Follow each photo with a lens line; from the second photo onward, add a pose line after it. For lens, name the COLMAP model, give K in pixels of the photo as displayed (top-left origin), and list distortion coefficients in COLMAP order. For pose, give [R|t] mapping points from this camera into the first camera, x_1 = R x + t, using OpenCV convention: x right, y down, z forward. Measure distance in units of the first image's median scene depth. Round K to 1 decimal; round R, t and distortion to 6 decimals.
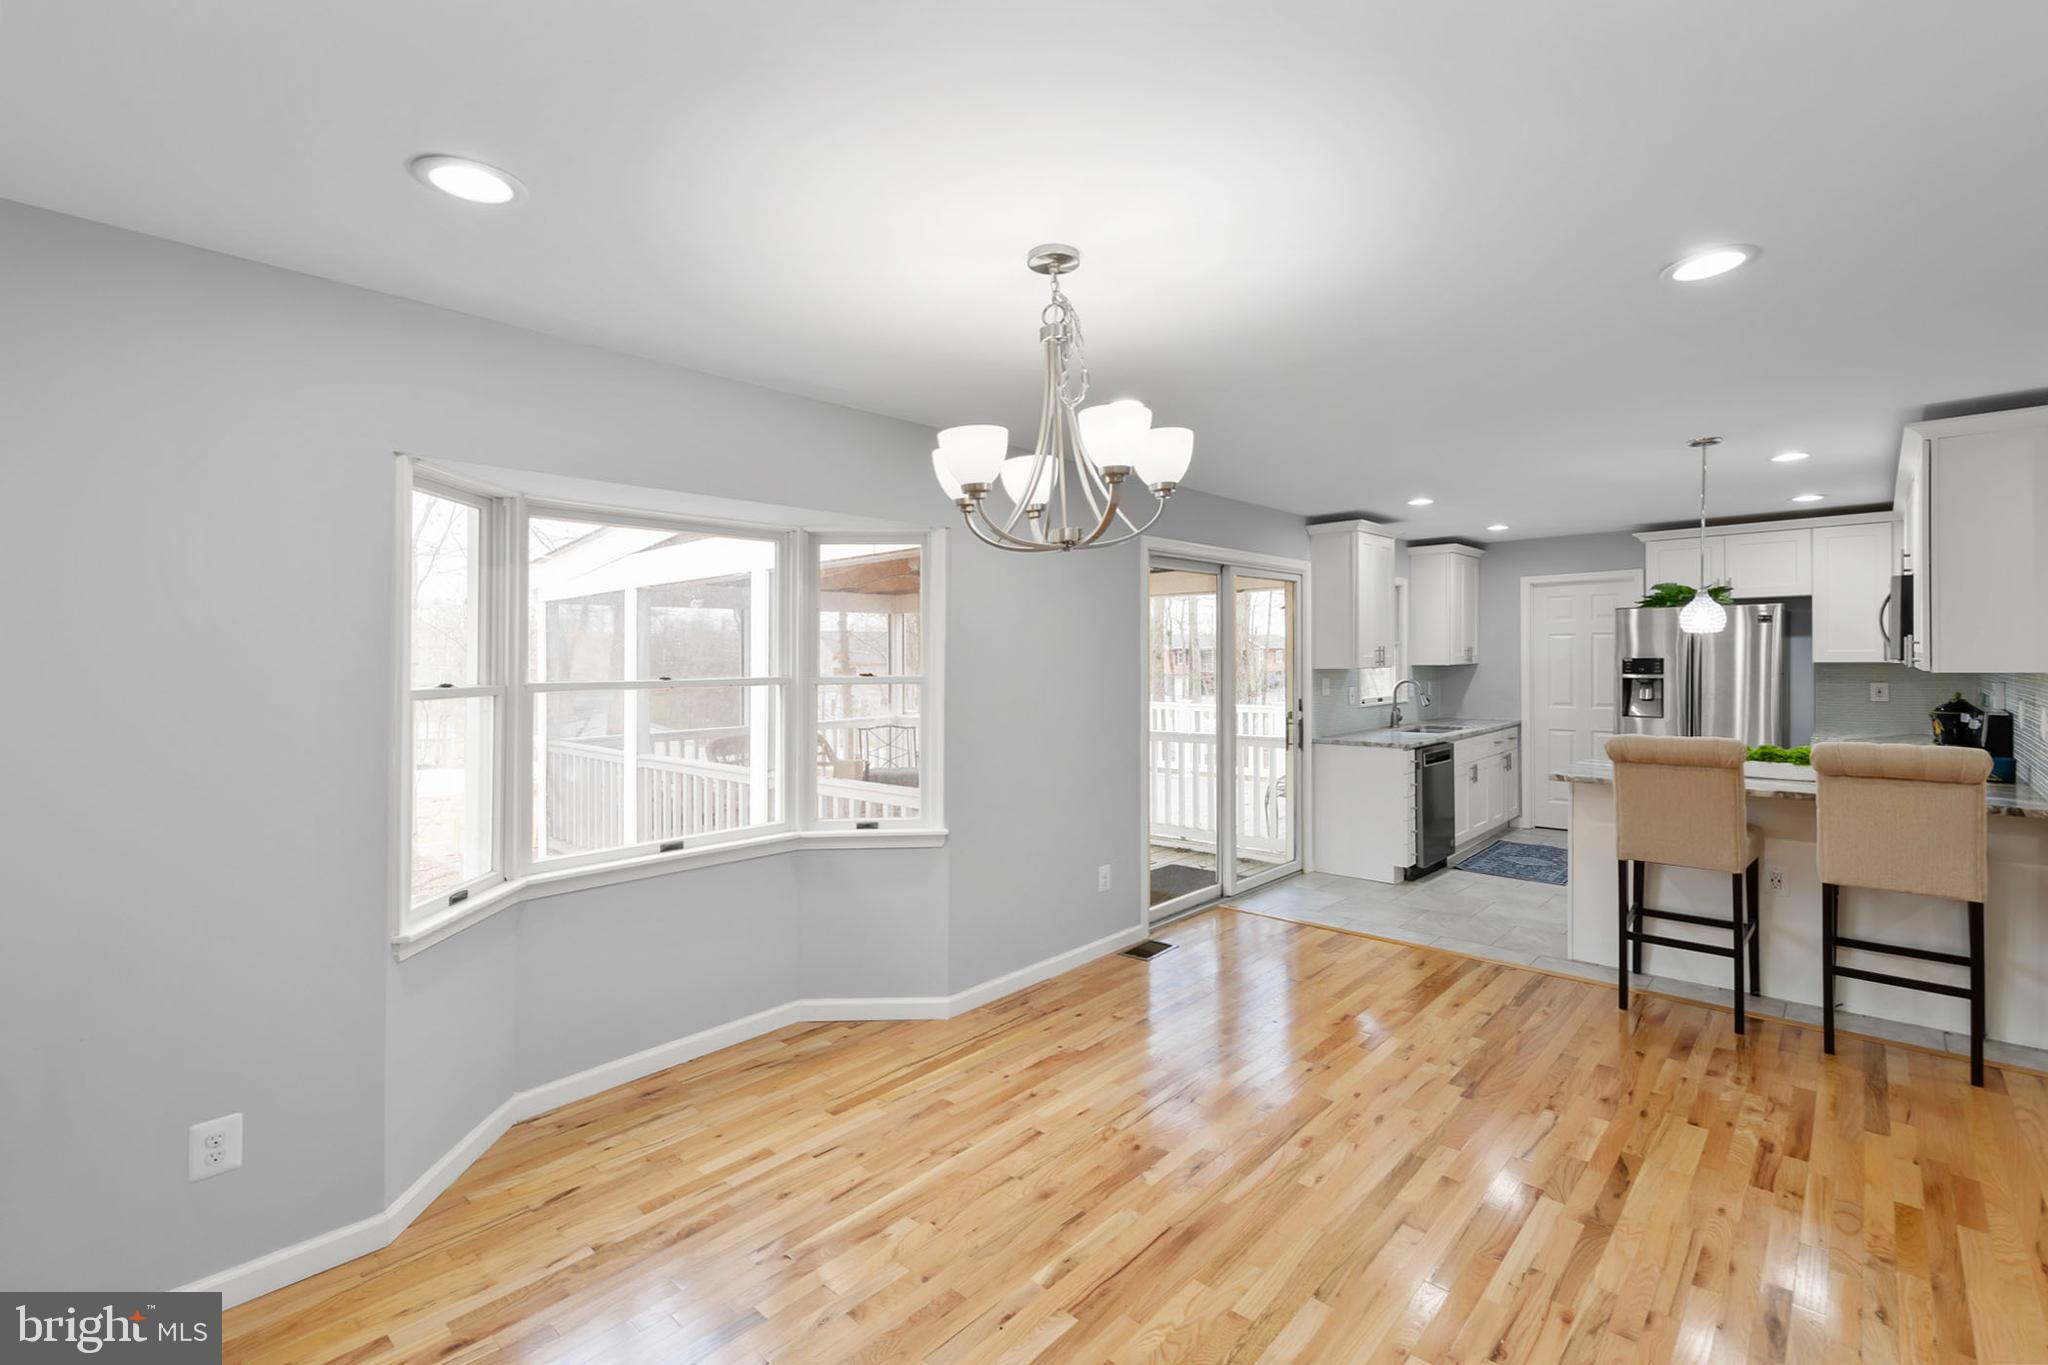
lens RADIAL K [[893.0, 0, 1017.6], [0, 893.0, 672.5], [0, 0, 1]] dist [0.003657, 0.000730]
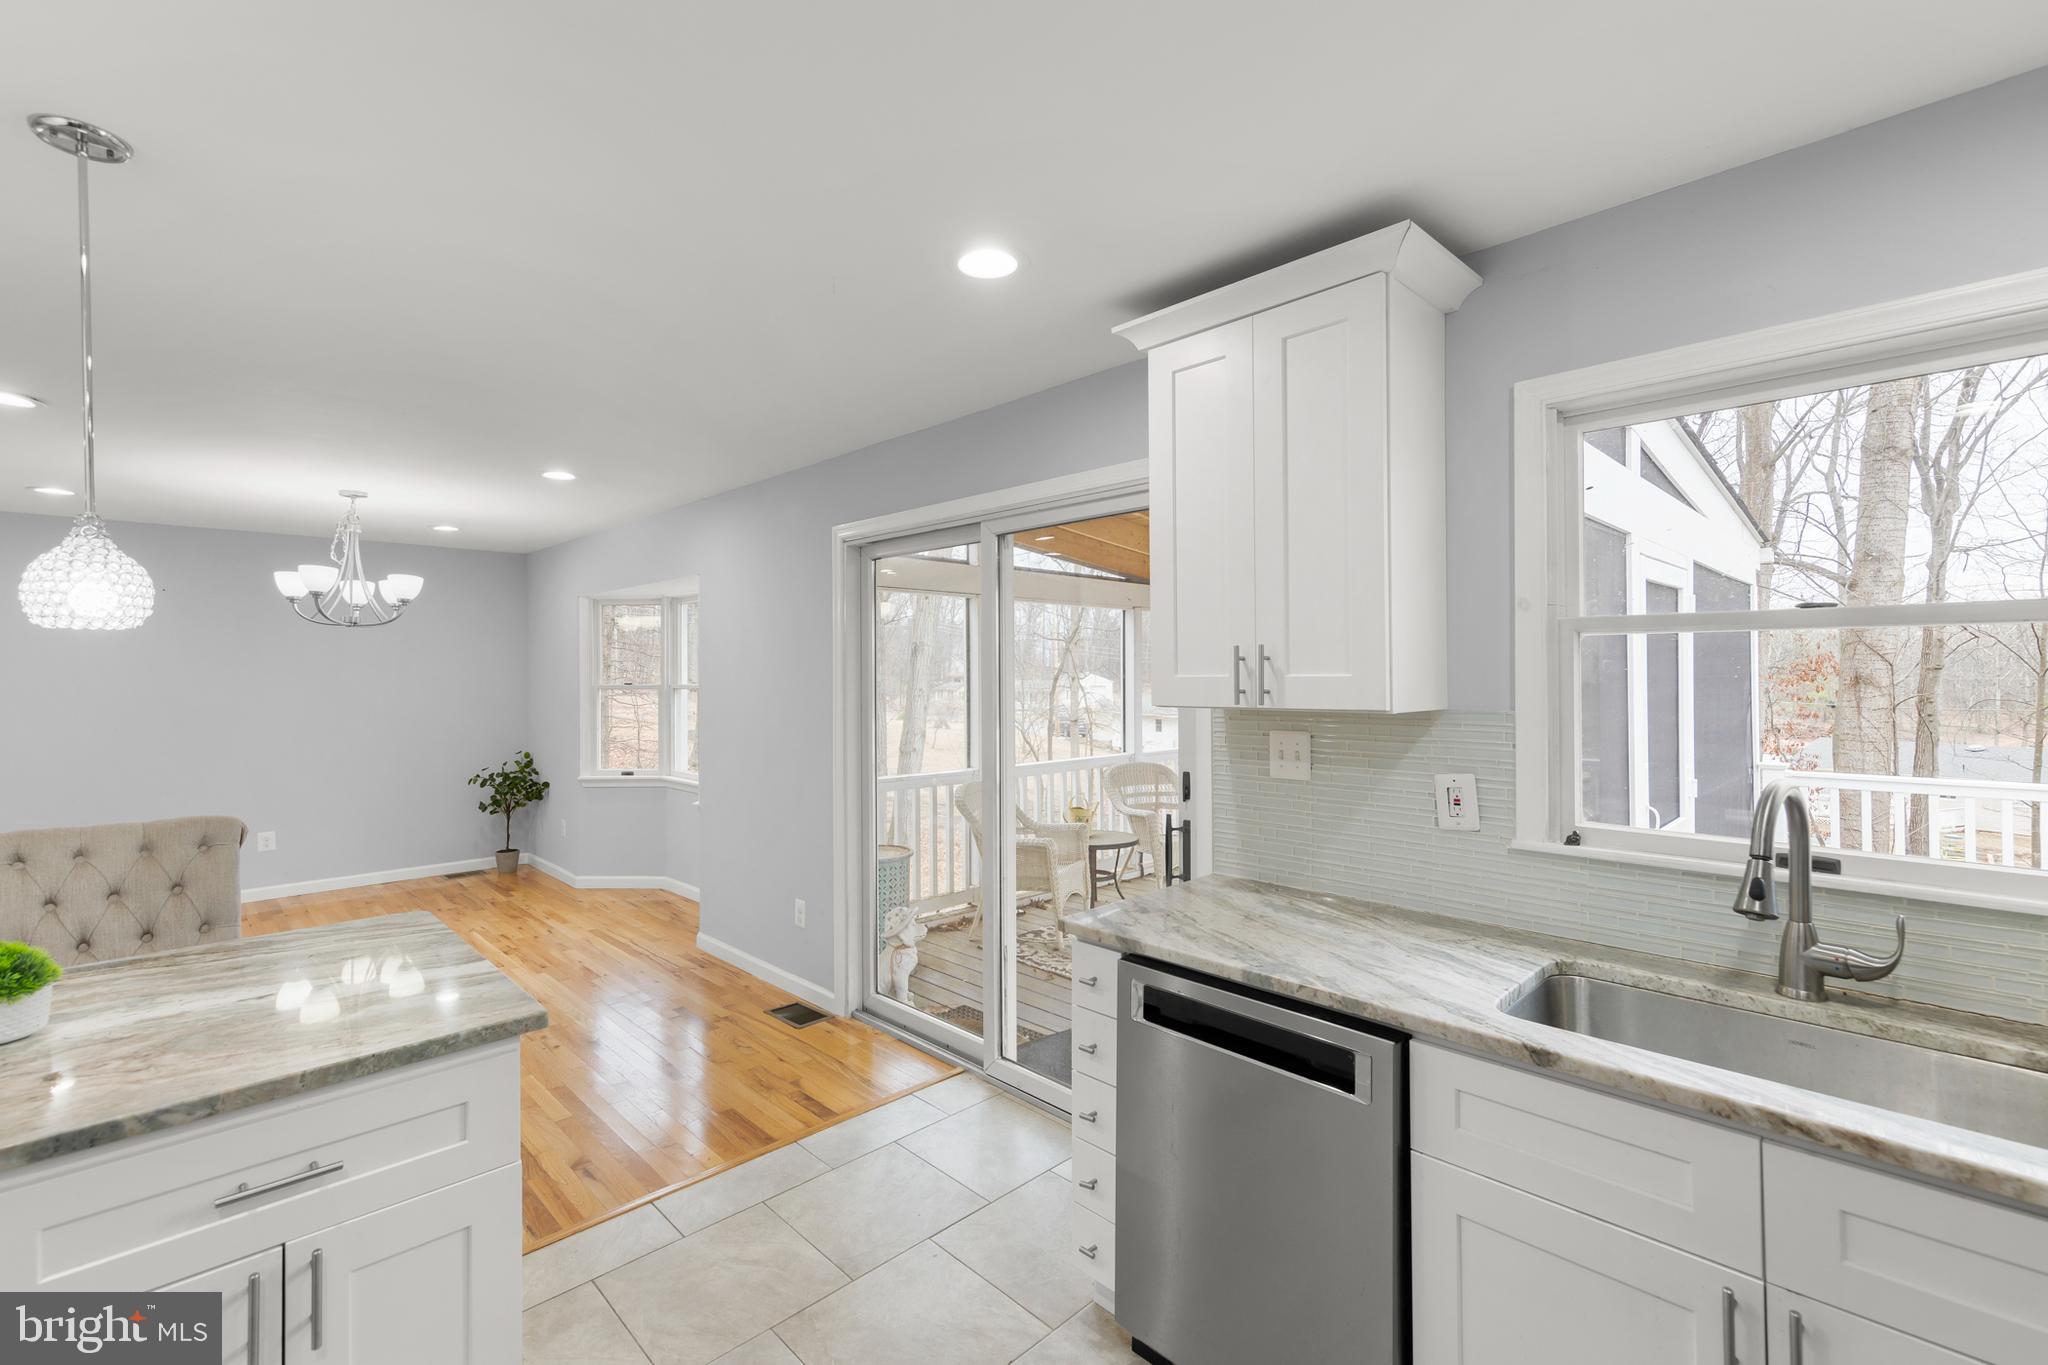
lens RADIAL K [[893.0, 0, 1017.6], [0, 893.0, 672.5], [0, 0, 1]] dist [0.003657, 0.000730]
pose [[-0.029089, 0.006574, -0.999555, 1.495905], [-0.014048, 0.999877, 0.006985, -0.041997], [0.999478, 0.014245, -0.028993, 1.838310]]
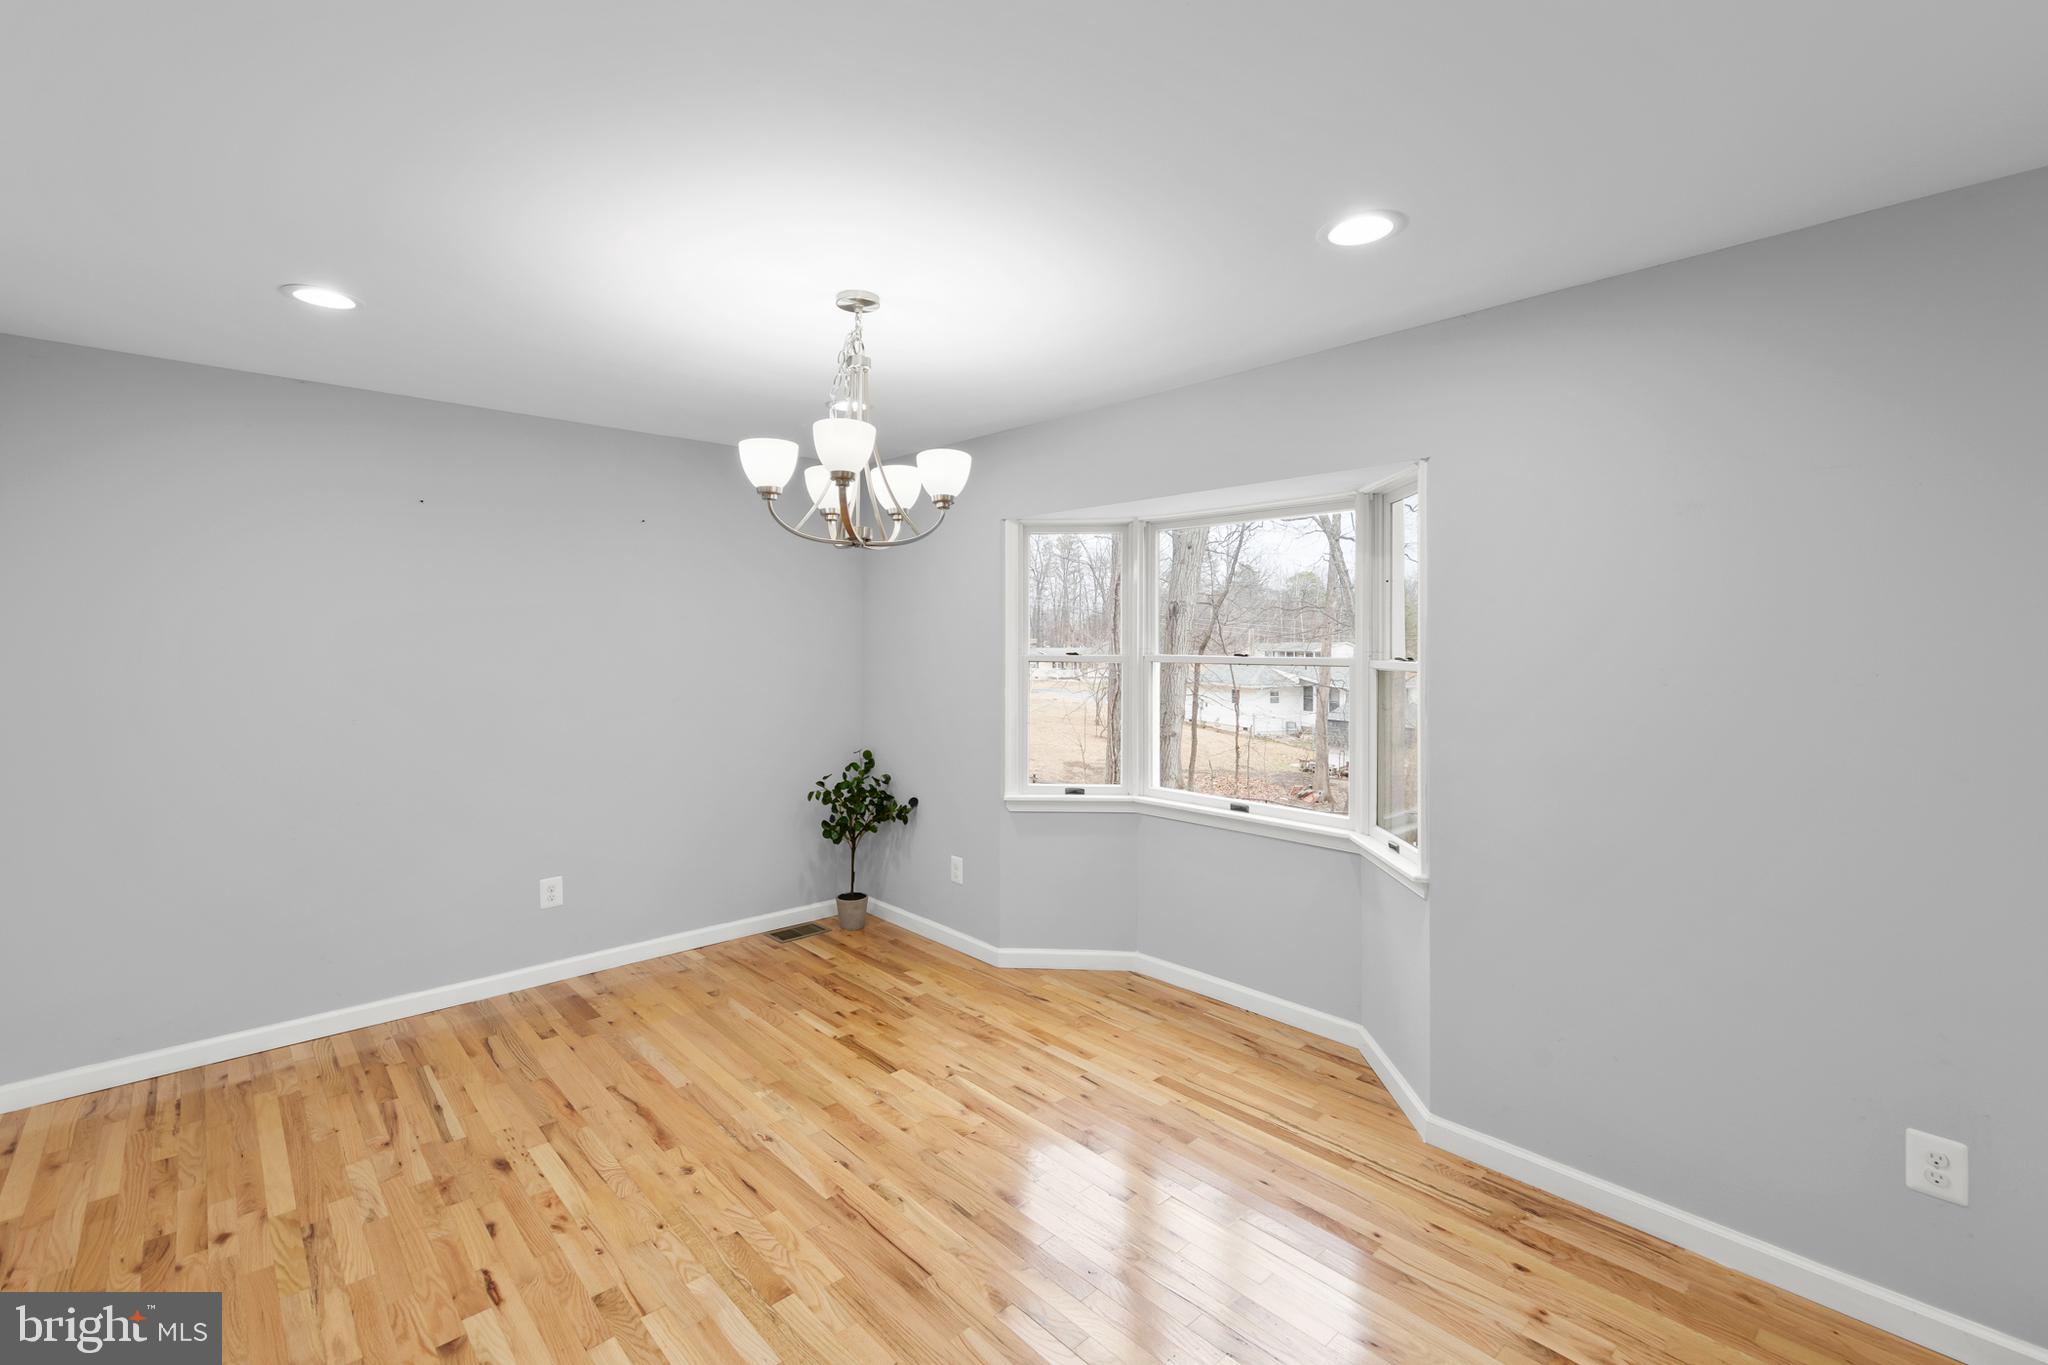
lens RADIAL K [[914.3, 0, 1021.3], [0, 914.3, 640.3], [0, 0, 1]] dist [0.009349, 0.000337]
pose [[-0.074051, 0.007931, -0.997223, 0.828961], [-0.017827, 0.999798, 0.009275, -0.020012], [0.997095, 0.018464, -0.073895, 0.882625]]
